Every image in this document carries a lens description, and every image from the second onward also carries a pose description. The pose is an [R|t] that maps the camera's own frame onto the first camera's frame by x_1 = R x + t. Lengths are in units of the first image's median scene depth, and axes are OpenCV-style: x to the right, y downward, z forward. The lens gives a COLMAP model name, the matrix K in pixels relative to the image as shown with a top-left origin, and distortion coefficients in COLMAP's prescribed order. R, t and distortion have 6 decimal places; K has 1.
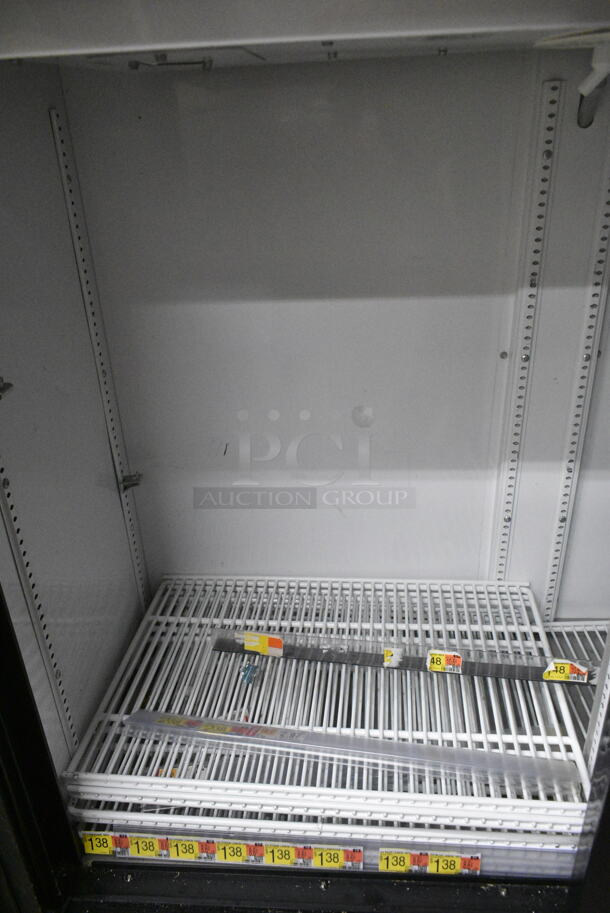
lens RADIAL K [[673.2, 0, 310.6], [0, 673.2, 458.1], [0, 0, 1]] dist [-0.013822, 0.003276]
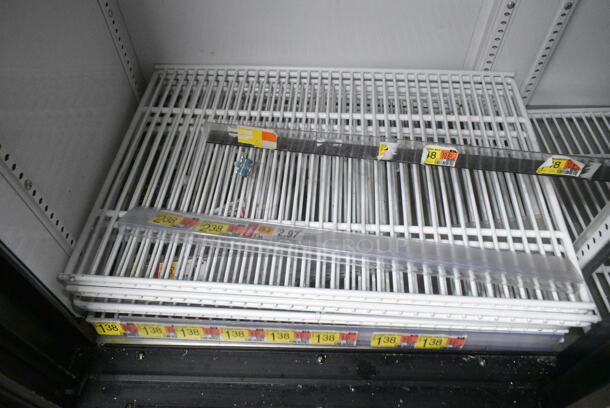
lens RADIAL K [[449.8, 0, 293.6], [0, 449.8, 190.4], [0, 0, 1]] dist [-0.013822, 0.003276]
pose [[0.999820, -0.005257, 0.018234, -0.029021], [-0.003396, 0.895764, 0.444517, 0.051965], [-0.018670, -0.444499, 0.895585, 0.374177]]
